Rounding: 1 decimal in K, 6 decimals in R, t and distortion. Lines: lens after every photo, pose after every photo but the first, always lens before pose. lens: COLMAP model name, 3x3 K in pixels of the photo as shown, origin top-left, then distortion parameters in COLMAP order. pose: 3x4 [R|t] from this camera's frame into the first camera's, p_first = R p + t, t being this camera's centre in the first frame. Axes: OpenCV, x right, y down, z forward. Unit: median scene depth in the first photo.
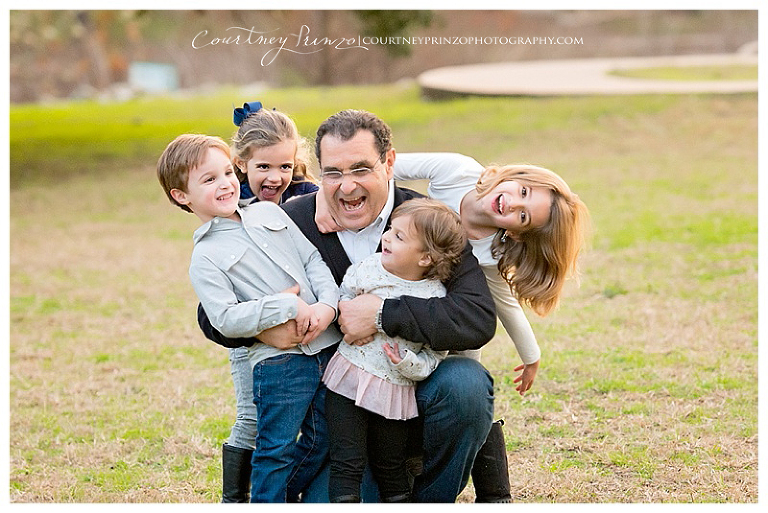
lens RADIAL K [[3071.7, 0, 381.0], [0, 3071.7, 251.3], [0, 0, 1]] dist [-0.048744, 0.000000]
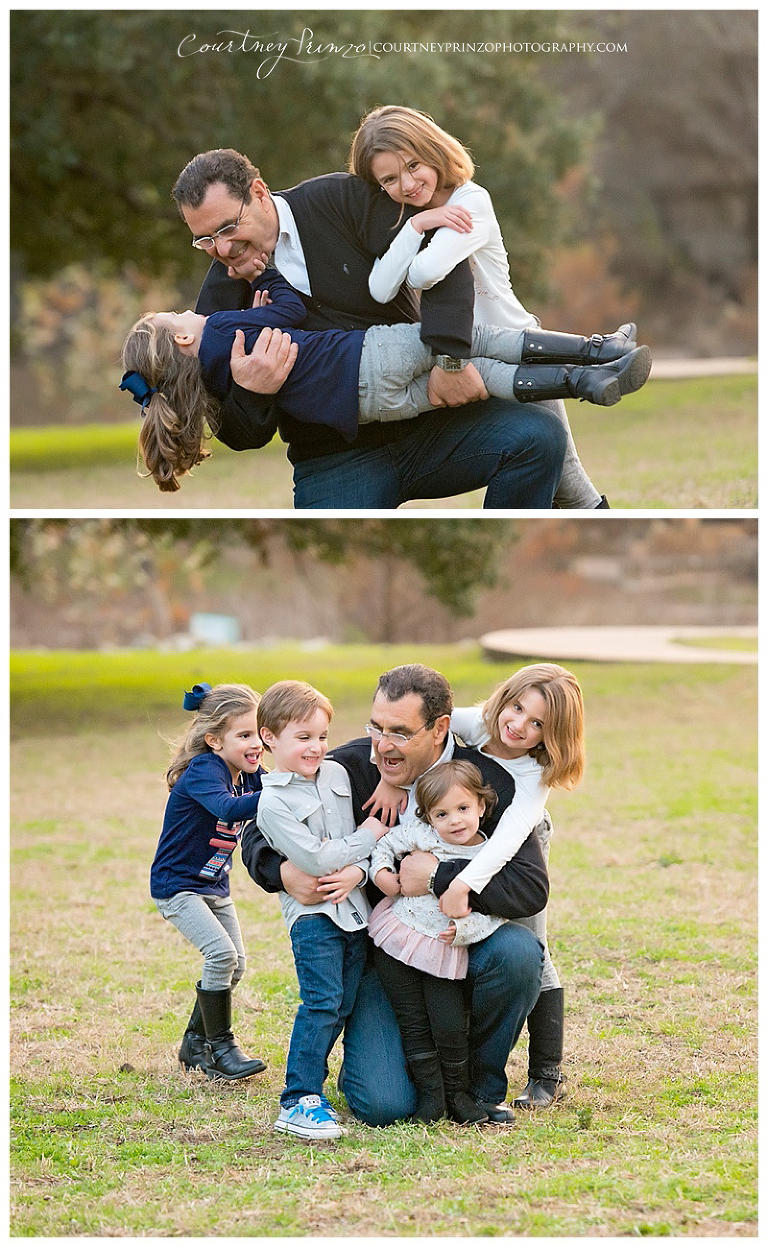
lens RADIAL K [[7171.6, 0, 380.8], [0, 7171.6, 628.0], [0, 0, 1]] dist [-0.953789, 0.000000]
pose [[0.998711, 0.036153, 0.035619, -0.103083], [-0.034058, 0.997750, -0.057741, 0.075260], [-0.037627, 0.056453, 0.997696, -1.317013]]
